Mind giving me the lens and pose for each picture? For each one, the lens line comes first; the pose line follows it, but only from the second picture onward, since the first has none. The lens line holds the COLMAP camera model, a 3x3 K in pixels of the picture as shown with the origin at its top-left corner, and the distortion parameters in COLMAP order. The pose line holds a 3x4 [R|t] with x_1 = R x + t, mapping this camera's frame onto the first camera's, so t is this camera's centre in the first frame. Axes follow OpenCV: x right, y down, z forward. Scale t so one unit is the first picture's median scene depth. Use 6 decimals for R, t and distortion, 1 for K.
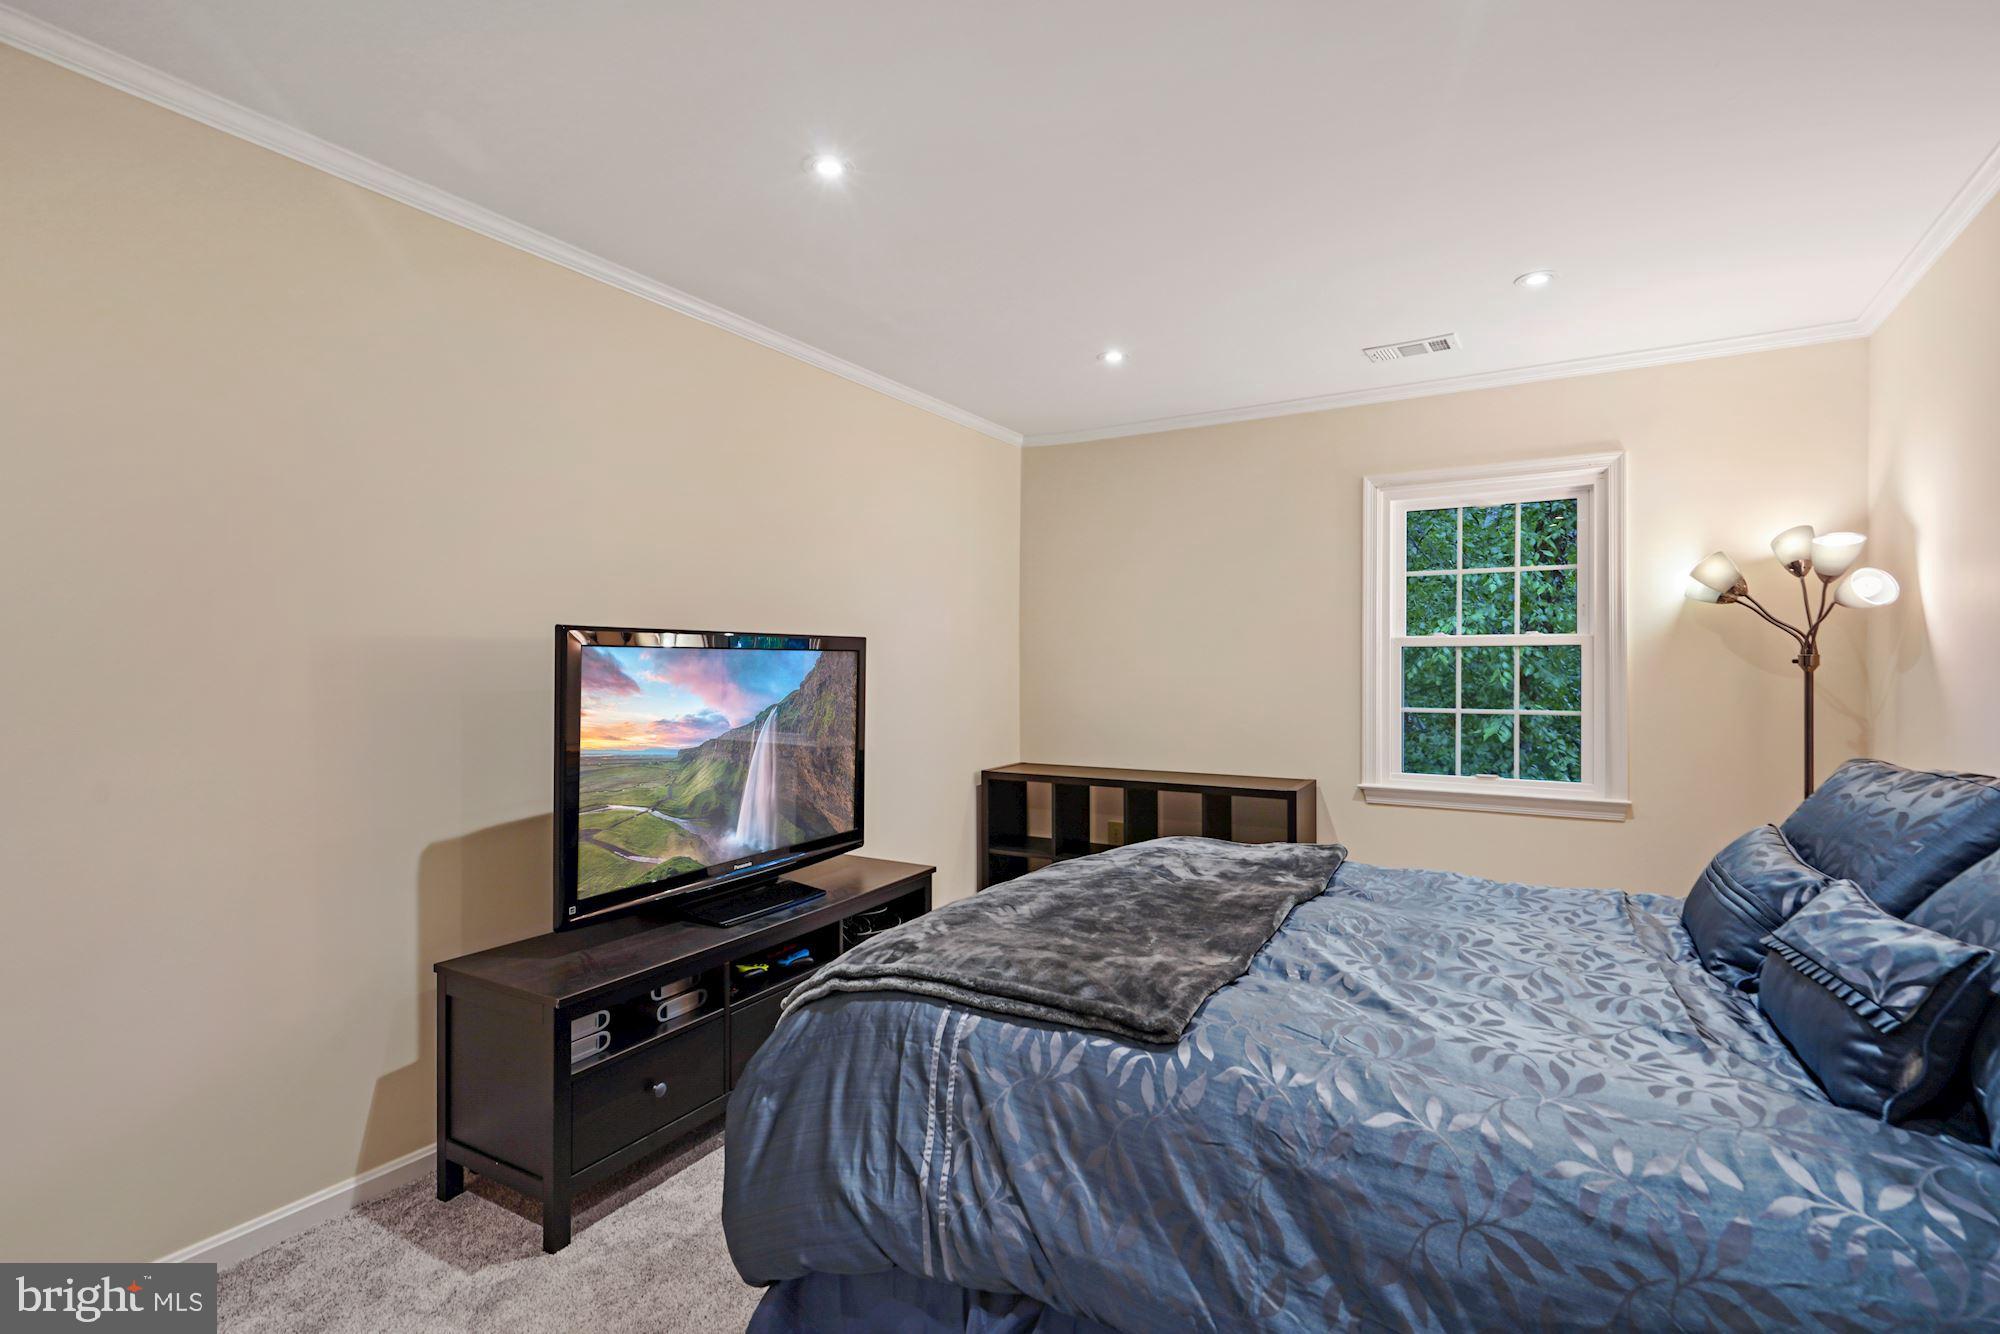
lens RADIAL K [[931.8, 0, 1006.4], [0, 931.8, 650.6], [0, 0, 1]] dist [-0.000032, 0.000147]
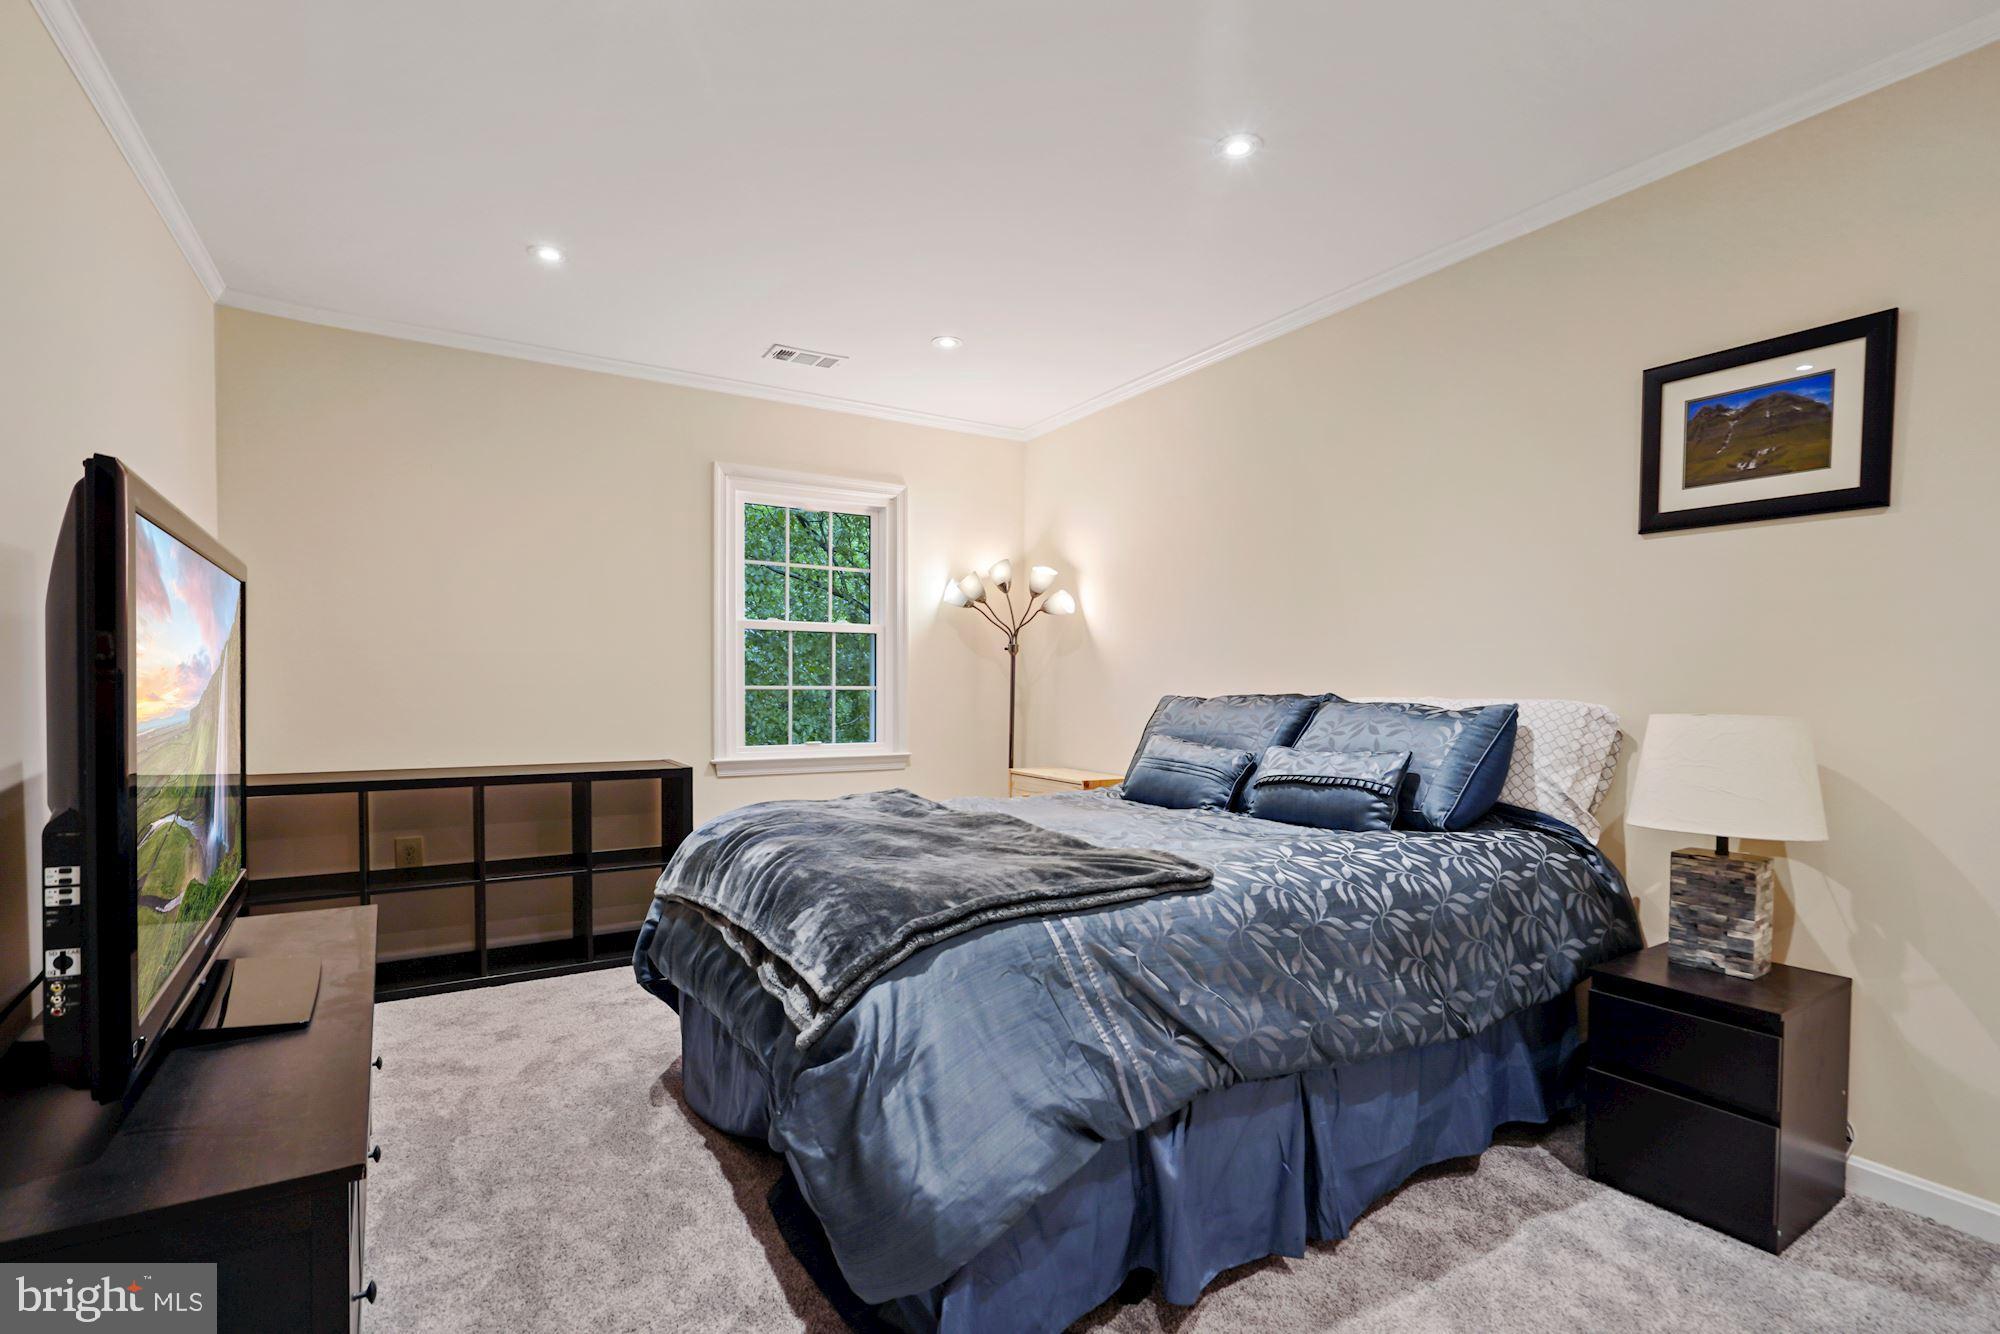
lens RADIAL K [[931.8, 0, 1056.6], [0, 931.8, 691.9], [0, 0, 1]] dist [-0.000032, 0.000147]
pose [[0.462549, -0.009781, 0.886540, -0.386811], [-0.021809, 0.999511, 0.022407, 0.039210], [-0.886325, -0.029699, 0.462110, 0.197901]]
